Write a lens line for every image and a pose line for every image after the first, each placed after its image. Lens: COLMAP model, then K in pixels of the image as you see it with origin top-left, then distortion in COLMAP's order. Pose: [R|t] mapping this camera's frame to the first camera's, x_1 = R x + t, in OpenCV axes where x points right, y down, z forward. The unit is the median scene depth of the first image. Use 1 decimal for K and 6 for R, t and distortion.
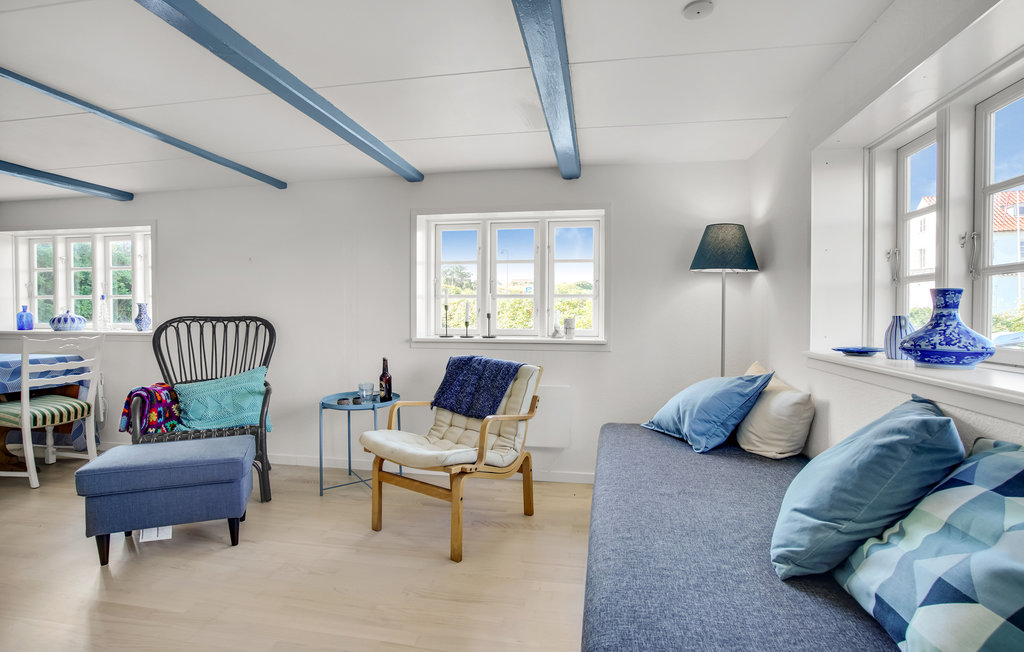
lens RADIAL K [[496.7, 0, 513.4], [0, 496.7, 318.9], [0, 0, 1]] dist [0.002743, 0.001639]
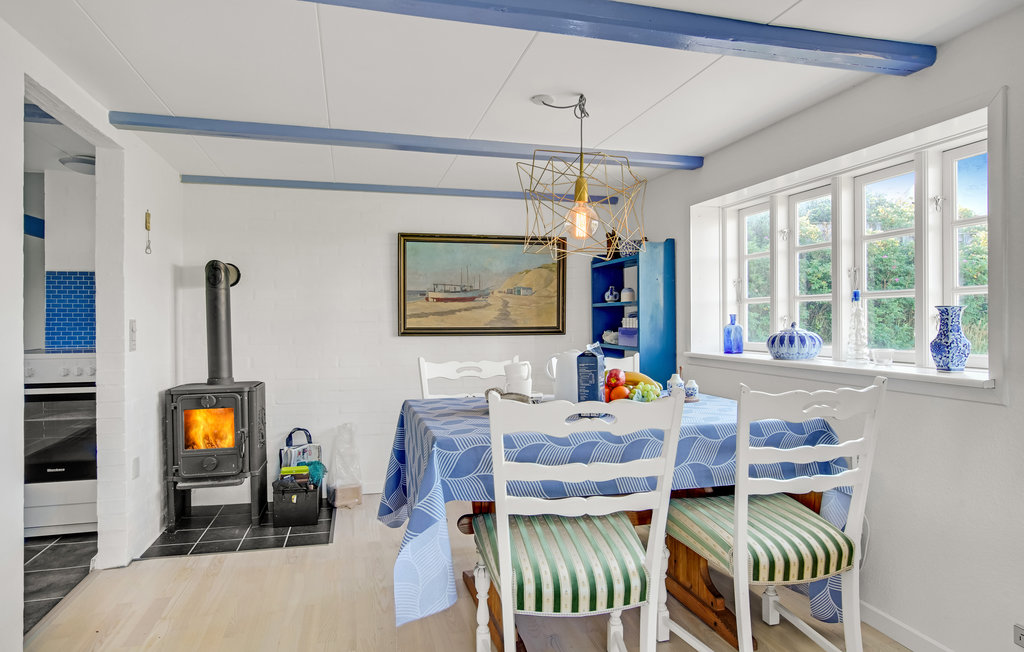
lens RADIAL K [[566.6, 0, 512.3], [0, 566.6, 322.1], [0, 0, 1]] dist [-0.023152, 0.000665]
pose [[0.430465, 0.003986, -0.902598, -0.478184], [-0.017997, 0.999829, -0.004167, -0.009565], [0.902428, 0.018038, 0.430464, 0.463557]]
